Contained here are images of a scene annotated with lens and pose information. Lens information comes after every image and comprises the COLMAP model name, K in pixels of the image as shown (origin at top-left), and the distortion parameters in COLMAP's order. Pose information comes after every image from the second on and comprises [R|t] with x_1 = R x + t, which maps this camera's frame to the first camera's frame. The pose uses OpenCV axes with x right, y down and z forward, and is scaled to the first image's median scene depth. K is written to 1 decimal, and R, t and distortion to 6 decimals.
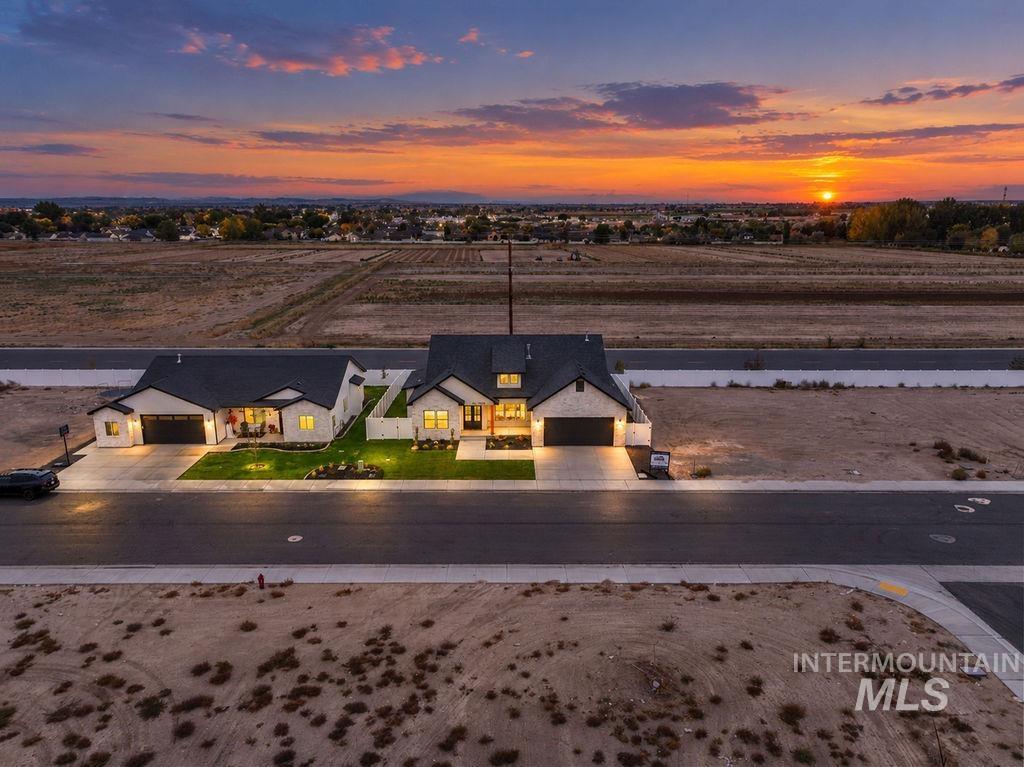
lens RADIAL K [[722.2, 0, 512.0], [0, 722.2, 383.5], [0, 0, 1]] dist [0.005074, 0.005580]
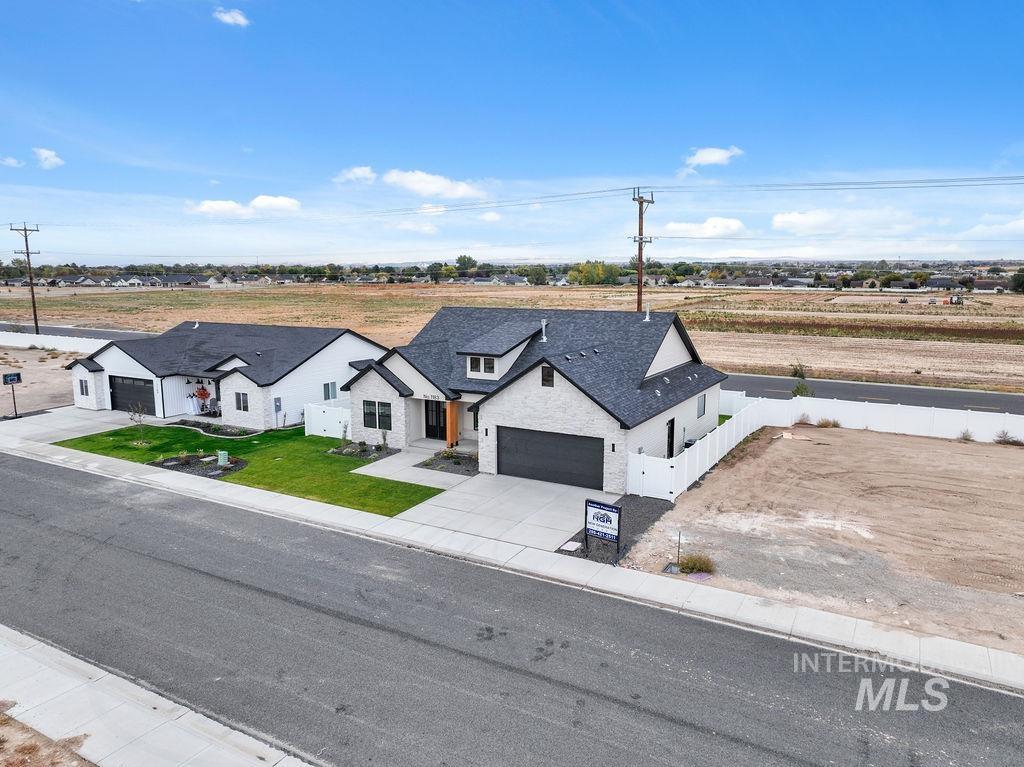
lens RADIAL K [[722.2, 0, 512.0], [0, 722.2, 383.5], [0, 0, 1]] dist [0.005074, 0.005580]
pose [[0.865530, 0.076458, -0.494987, 0.346235], [-0.114496, 0.992315, -0.046930, 0.038371], [0.487594, 0.097293, 0.867632, 0.473215]]
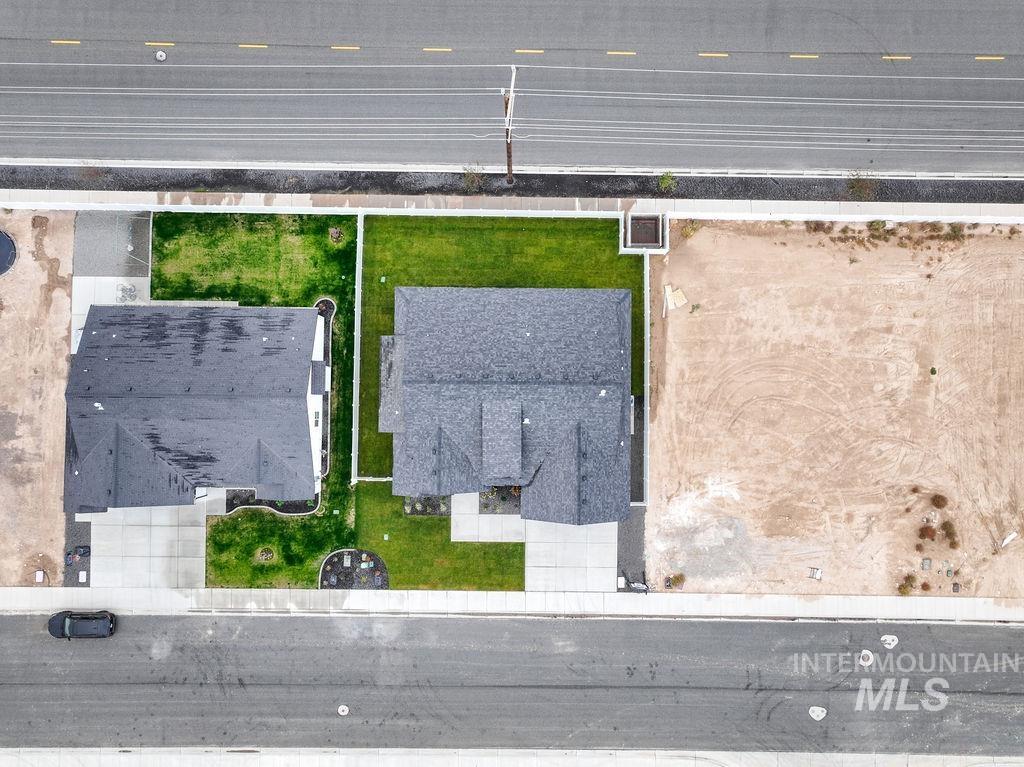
lens RADIAL K [[722.2, 0, 512.0], [0, 722.2, 383.5], [0, 0, 1]] dist [0.005074, 0.005580]
pose [[0.999877, 0.015081, 0.004252, 0.002816], [-0.007921, 0.252371, 0.967598, -0.915758], [0.013519, -0.967513, 0.252460, 0.907320]]
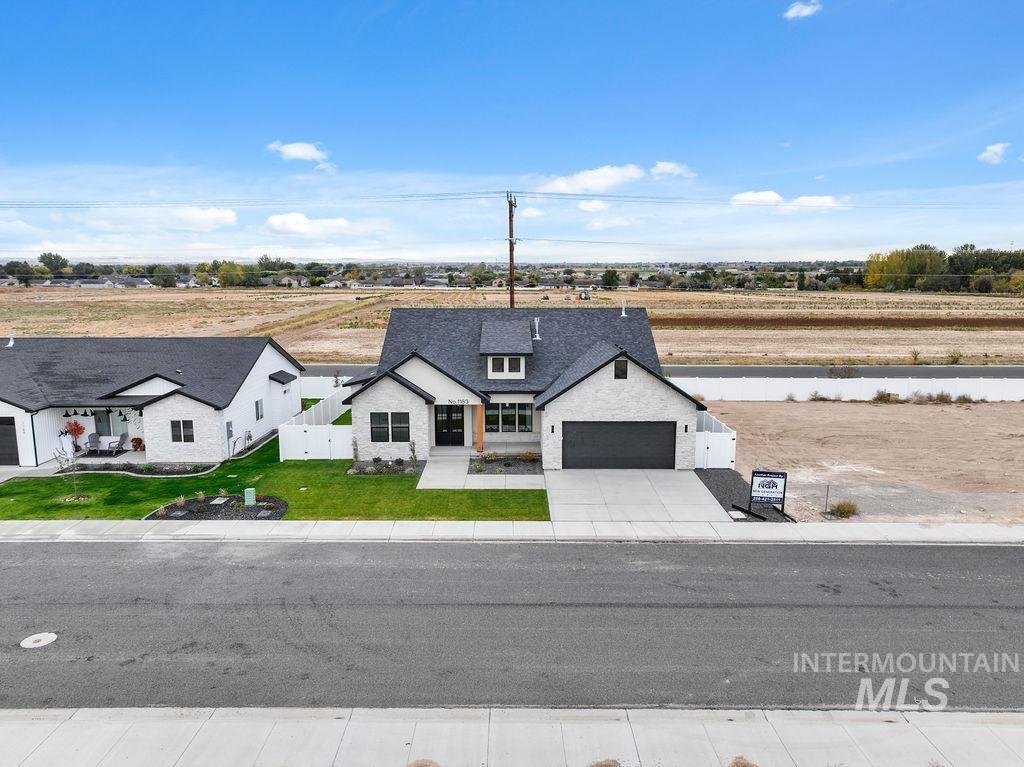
lens RADIAL K [[722.2, 0, 512.0], [0, 722.2, 383.5], [0, 0, 1]] dist [0.005074, 0.005580]
pose [[0.999966, 0.000916, -0.008173, 0.006290], [-0.001553, 0.996929, -0.078291, 0.062020], [0.008076, 0.078301, 0.996897, 0.377145]]
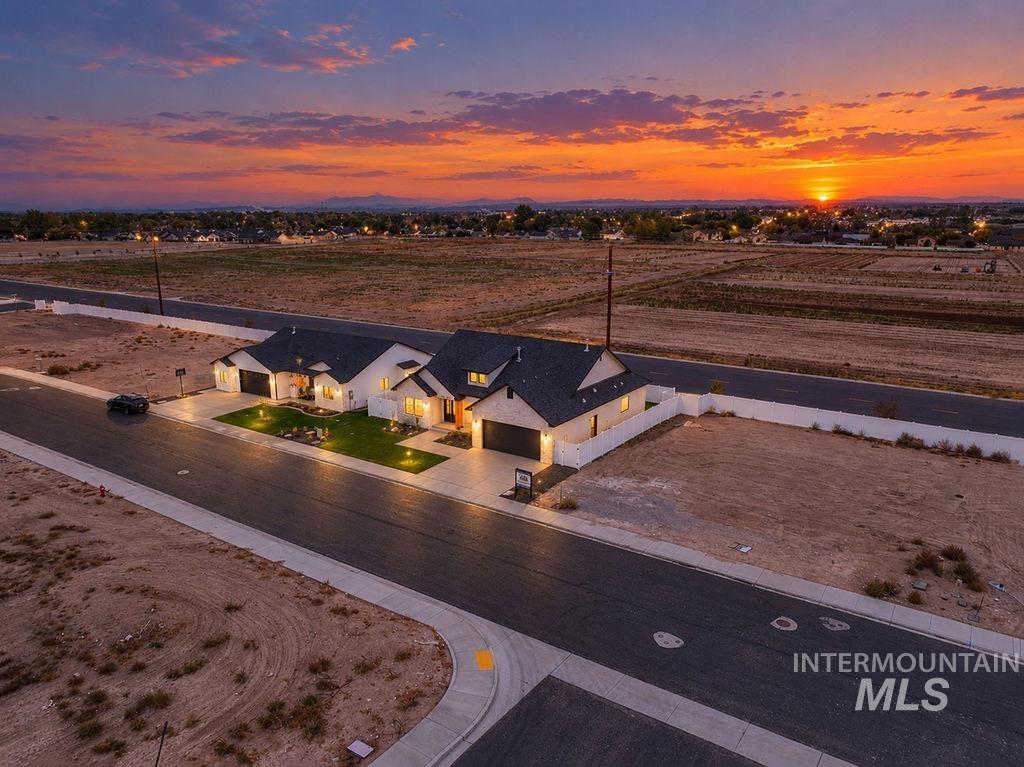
lens RADIAL K [[722.2, 0, 512.0], [0, 722.2, 383.5], [0, 0, 1]] dist [0.005074, 0.005580]
pose [[0.820286, 0.130300, -0.556913, 0.617551], [-0.131337, 0.990597, 0.038319, -0.045164], [0.556670, 0.041710, 0.829686, 0.192032]]
